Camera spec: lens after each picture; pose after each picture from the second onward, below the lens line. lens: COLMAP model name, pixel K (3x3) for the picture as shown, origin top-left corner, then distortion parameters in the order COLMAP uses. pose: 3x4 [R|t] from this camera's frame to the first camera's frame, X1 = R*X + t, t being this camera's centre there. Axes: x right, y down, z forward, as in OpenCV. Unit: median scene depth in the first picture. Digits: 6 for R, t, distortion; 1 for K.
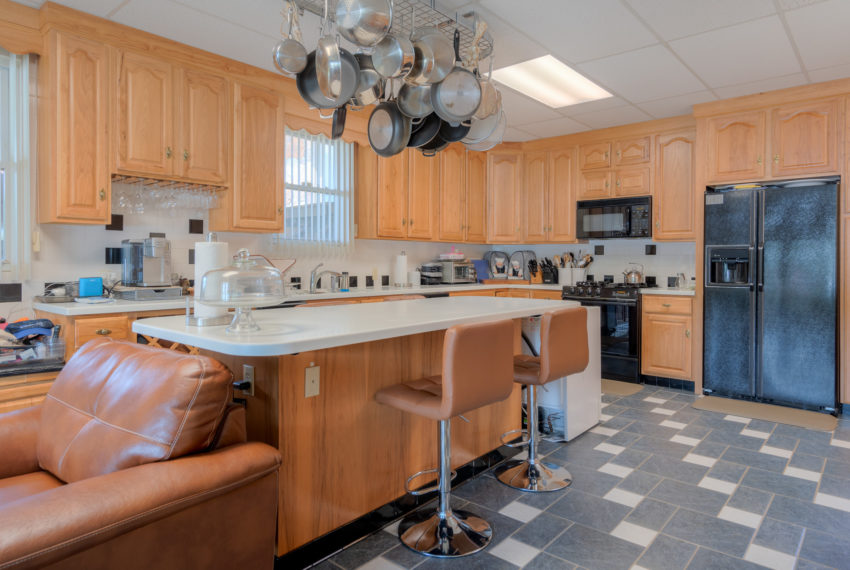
lens RADIAL K [[520.5, 0, 424.2], [0, 520.5, 261.6], [0, 0, 1]] dist [0.001669, -0.000057]
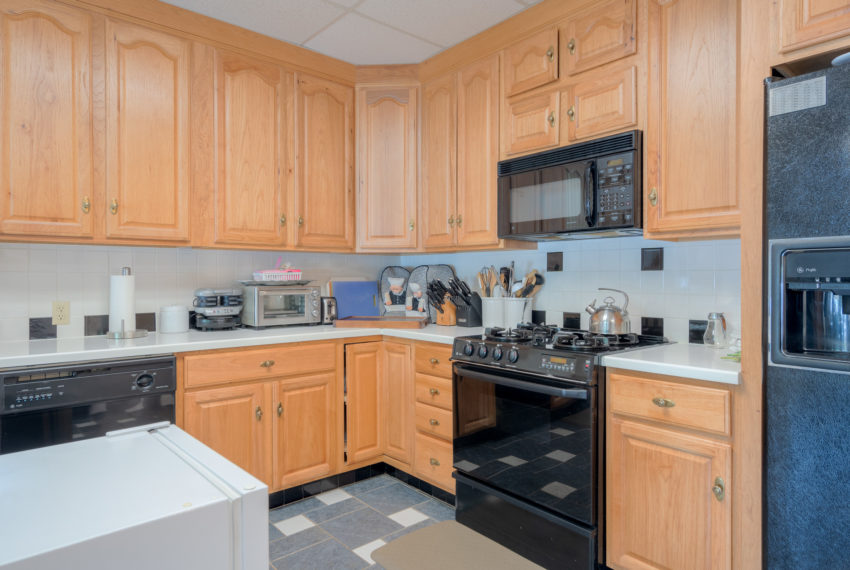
lens RADIAL K [[504.4, 0, 430.1], [0, 504.4, 278.9], [0, 0, 1]] dist [-0.001760, 0.000078]
pose [[0.988419, -0.005869, -0.151638, 0.329667], [0.005879, 0.999983, -0.000386, -0.006484], [0.151638, -0.000510, 0.988436, 0.570697]]
